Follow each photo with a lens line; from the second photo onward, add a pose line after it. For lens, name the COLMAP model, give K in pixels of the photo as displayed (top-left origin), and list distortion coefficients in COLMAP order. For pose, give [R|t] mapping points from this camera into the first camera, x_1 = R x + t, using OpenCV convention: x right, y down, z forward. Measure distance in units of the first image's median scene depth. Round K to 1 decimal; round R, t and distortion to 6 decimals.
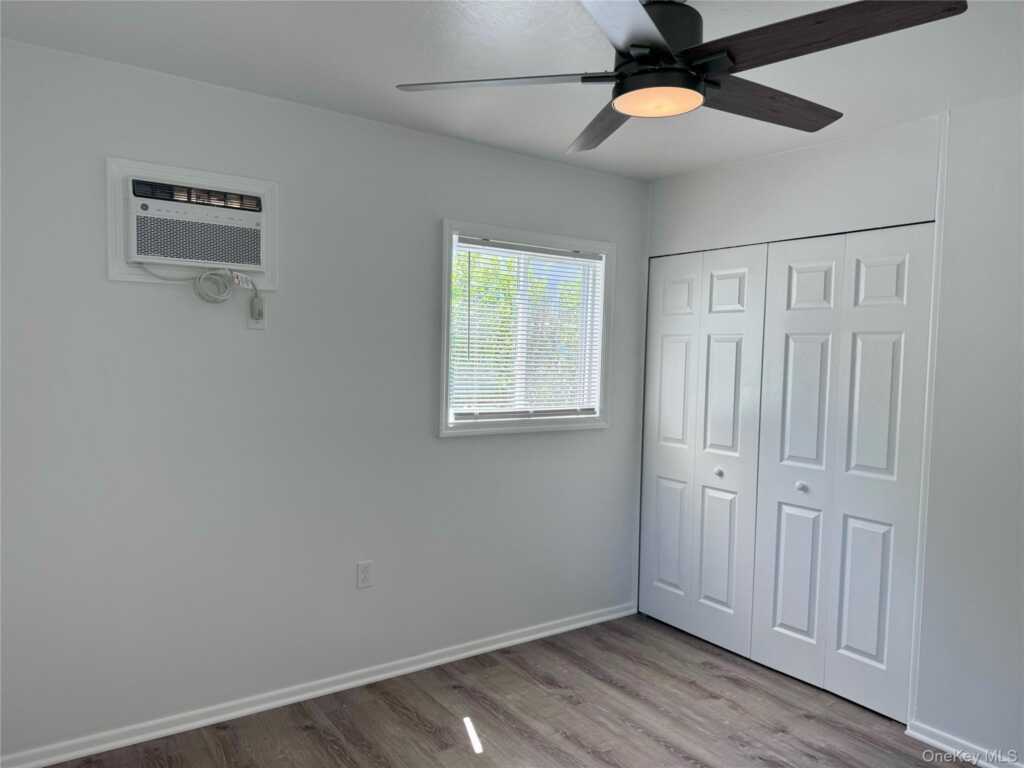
lens RADIAL K [[726.7, 0, 512.0], [0, 726.7, 384.0], [0, 0, 1]] dist [0.116718, -0.165836]
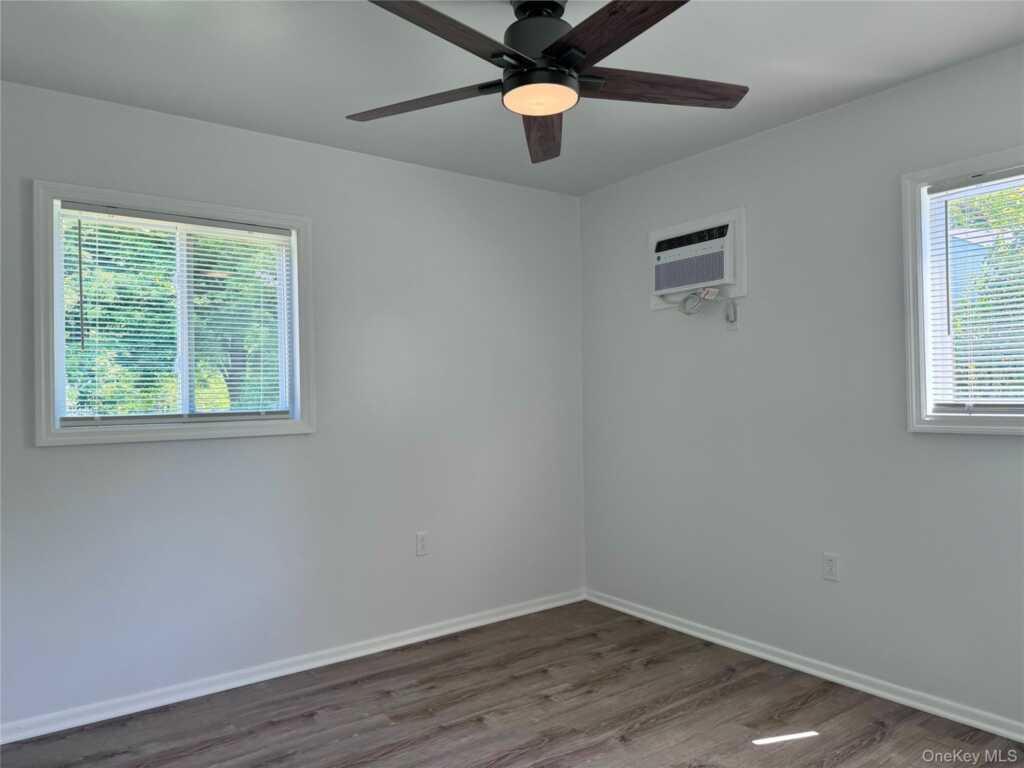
lens RADIAL K [[726.7, 0, 512.0], [0, 726.7, 384.0], [0, 0, 1]] dist [0.116718, -0.165836]
pose [[0.018173, -0.041936, -0.998955, 0.665668], [-0.024804, 0.998794, -0.042380, 0.058591], [0.999527, 0.025548, 0.017111, 0.472292]]
